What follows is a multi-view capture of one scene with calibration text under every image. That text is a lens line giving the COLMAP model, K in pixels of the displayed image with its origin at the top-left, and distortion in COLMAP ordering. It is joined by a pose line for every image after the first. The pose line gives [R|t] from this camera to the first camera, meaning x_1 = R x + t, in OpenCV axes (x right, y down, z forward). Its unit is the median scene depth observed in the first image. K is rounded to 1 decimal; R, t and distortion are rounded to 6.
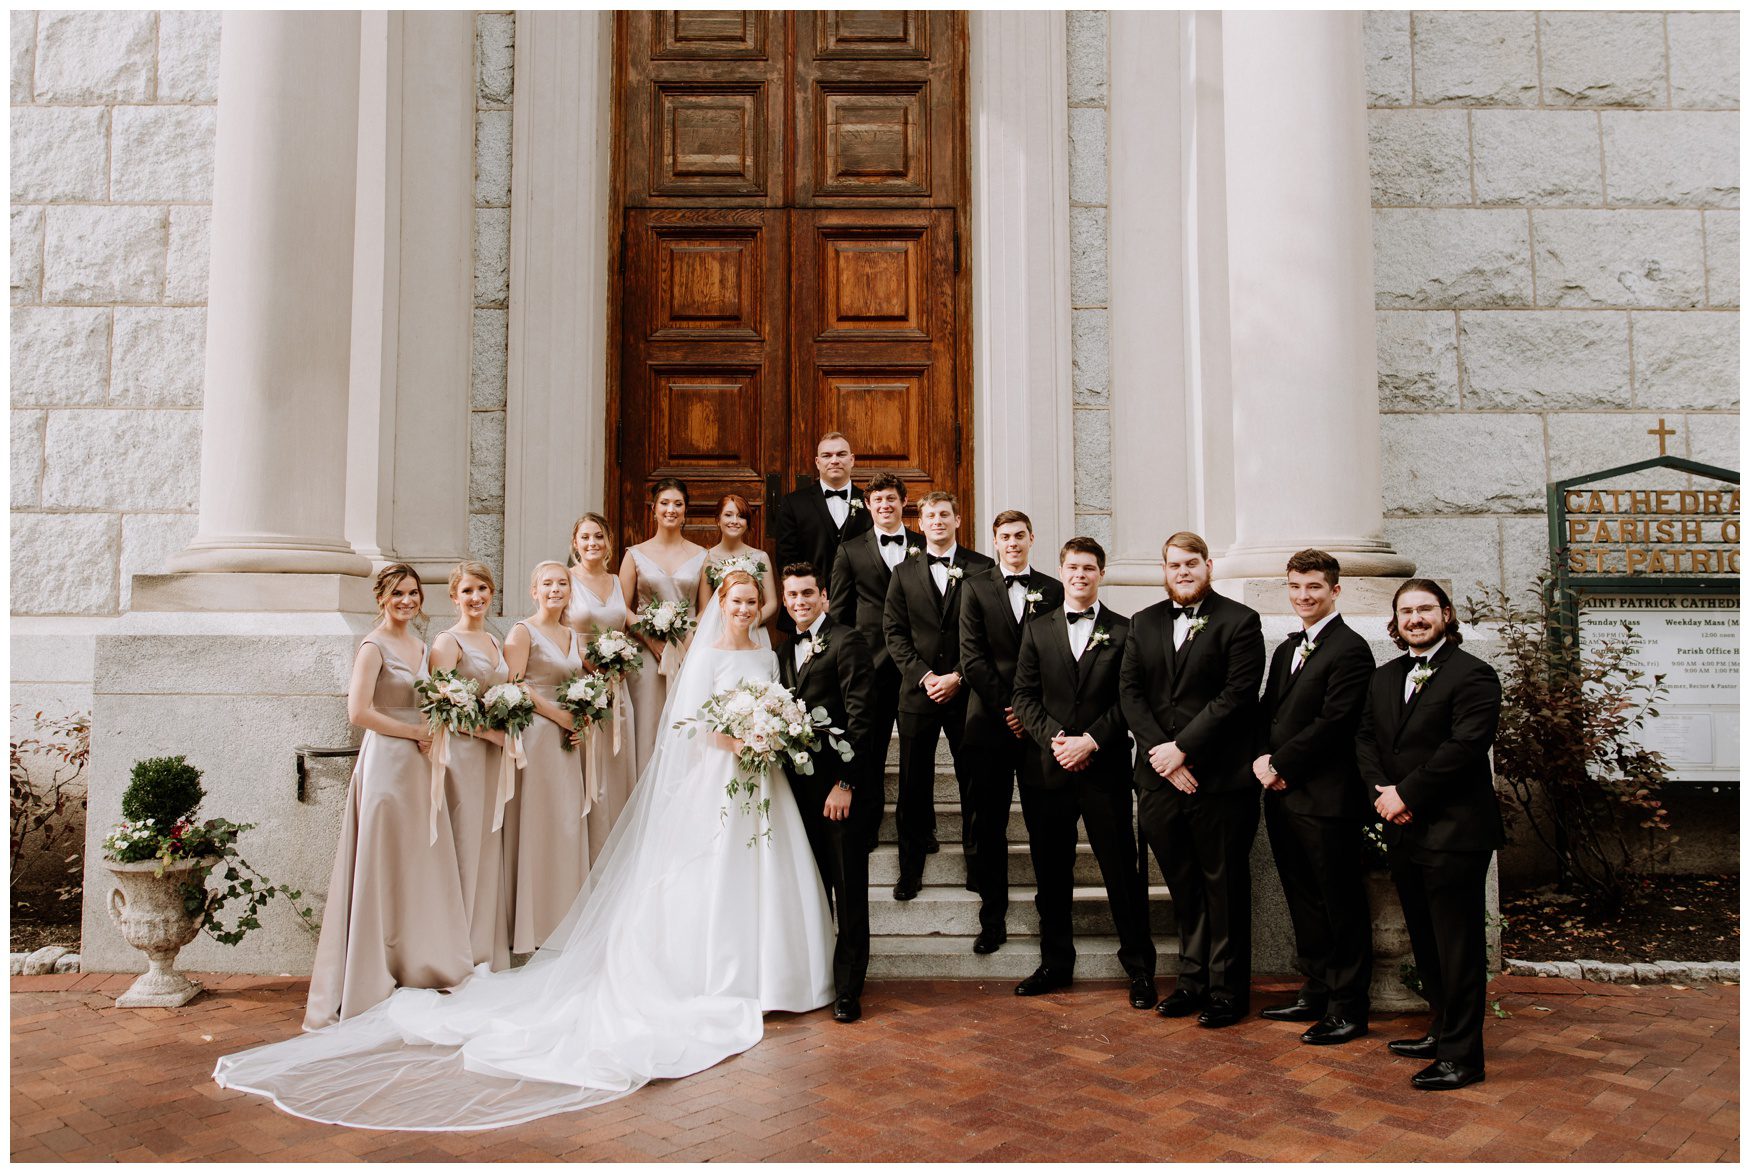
lens RADIAL K [[1483.2, 0, 768.7], [0, 1483.2, 469.6], [0, 0, 1]] dist [-0.043333, 0.050883]
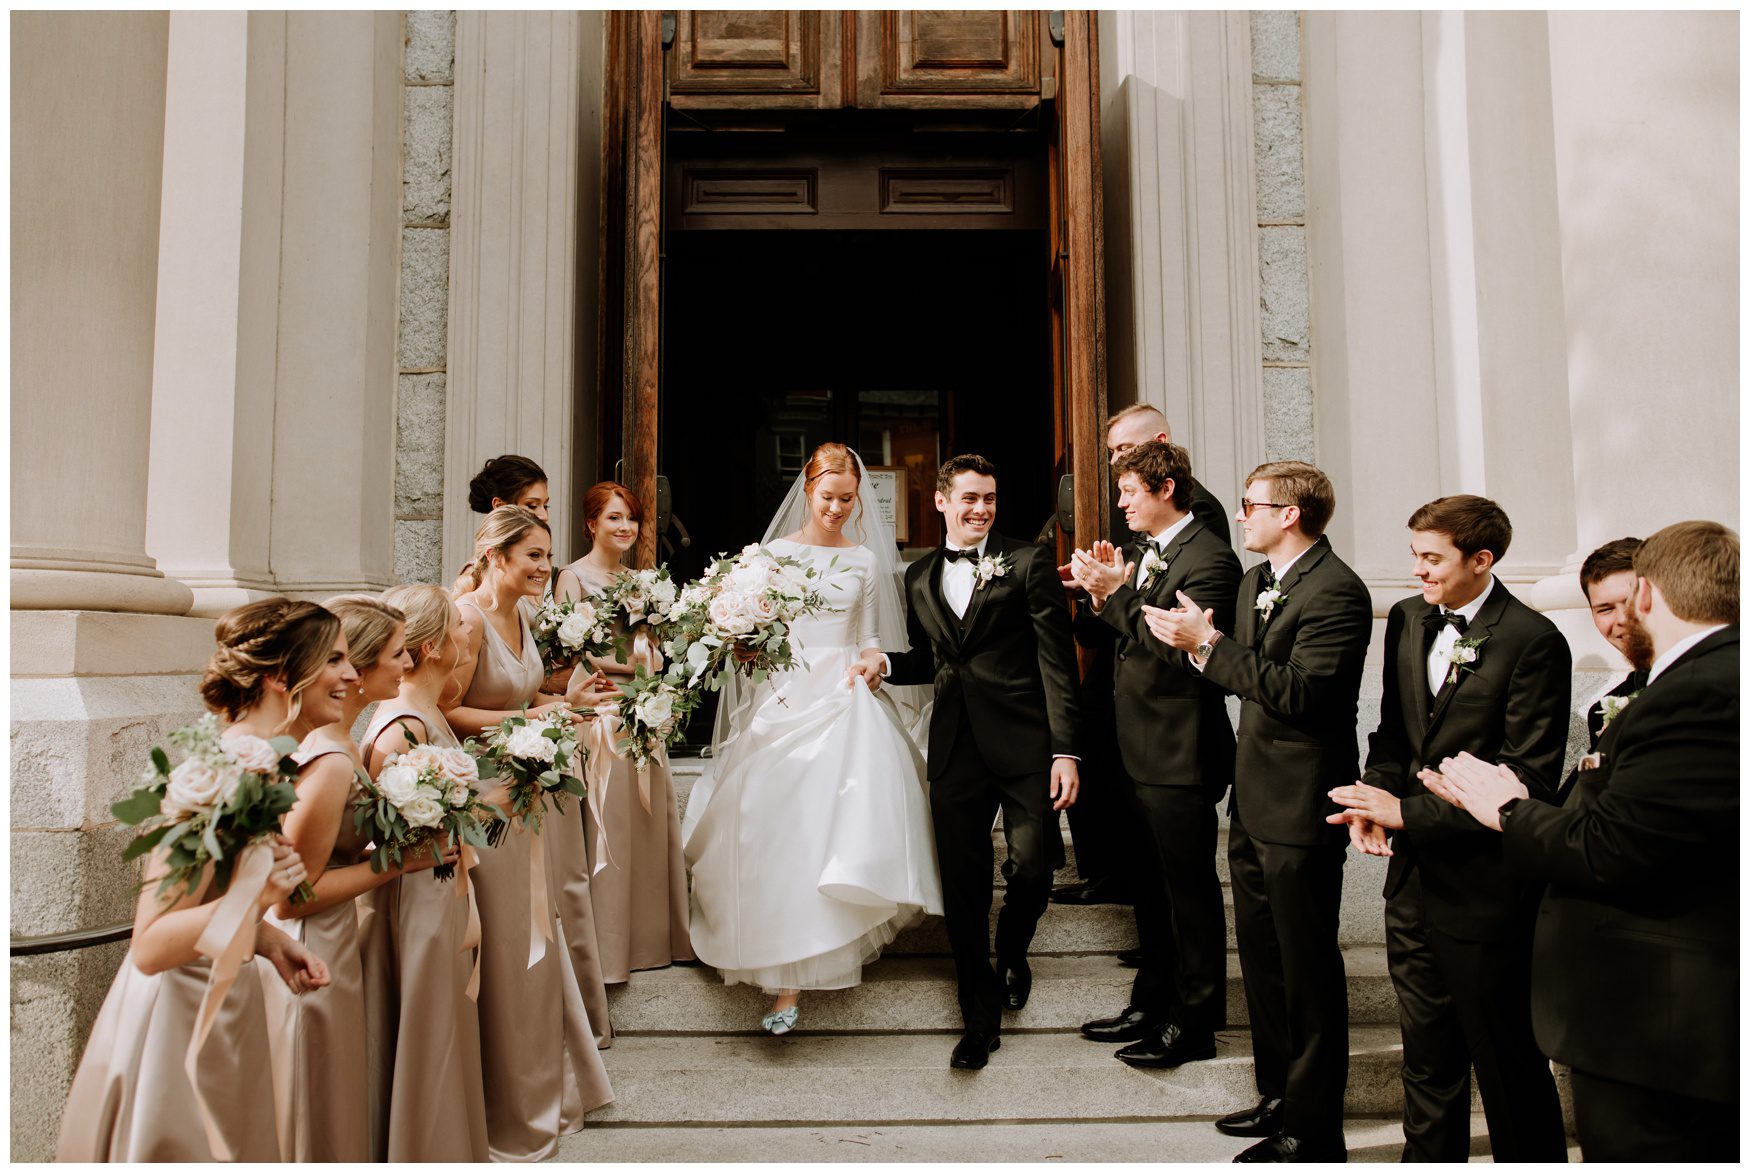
lens RADIAL K [[1235.0, 0, 830.1], [0, 1235.0, 519.6], [0, 0, 1]] dist [-0.002506, 0.002273]
pose [[0.999820, -0.004247, 0.018483, -0.008691], [0.004191, 0.999986, 0.003082, 0.028521], [-0.018496, -0.003004, 0.999824, 0.416777]]
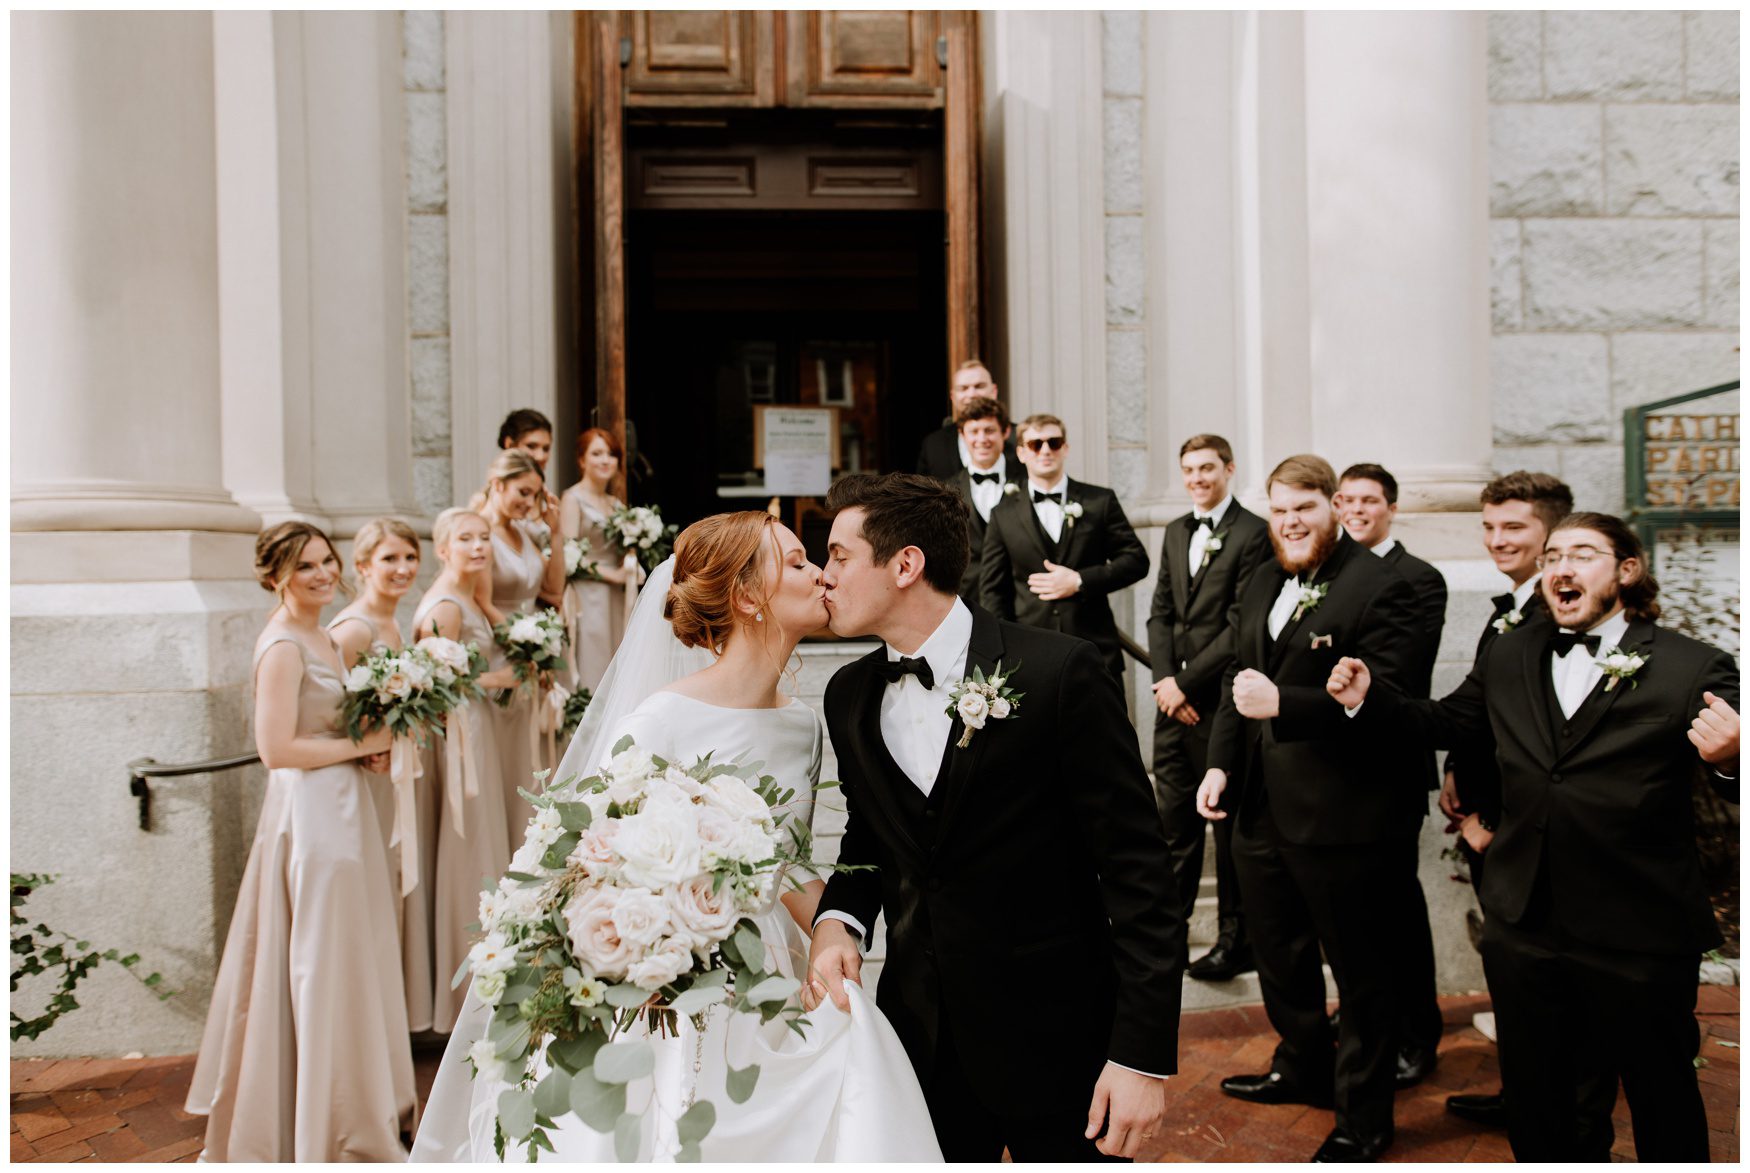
lens RADIAL K [[1172.4, 0, 870.9], [0, 1172.4, 554.4], [0, 0, 1]] dist [-0.033654, 0.049054]
pose [[0.996710, -0.018734, 0.078852, 0.008330], [0.010773, 0.994908, 0.100206, 0.021038], [-0.080328, -0.099027, 0.991837, 0.301800]]
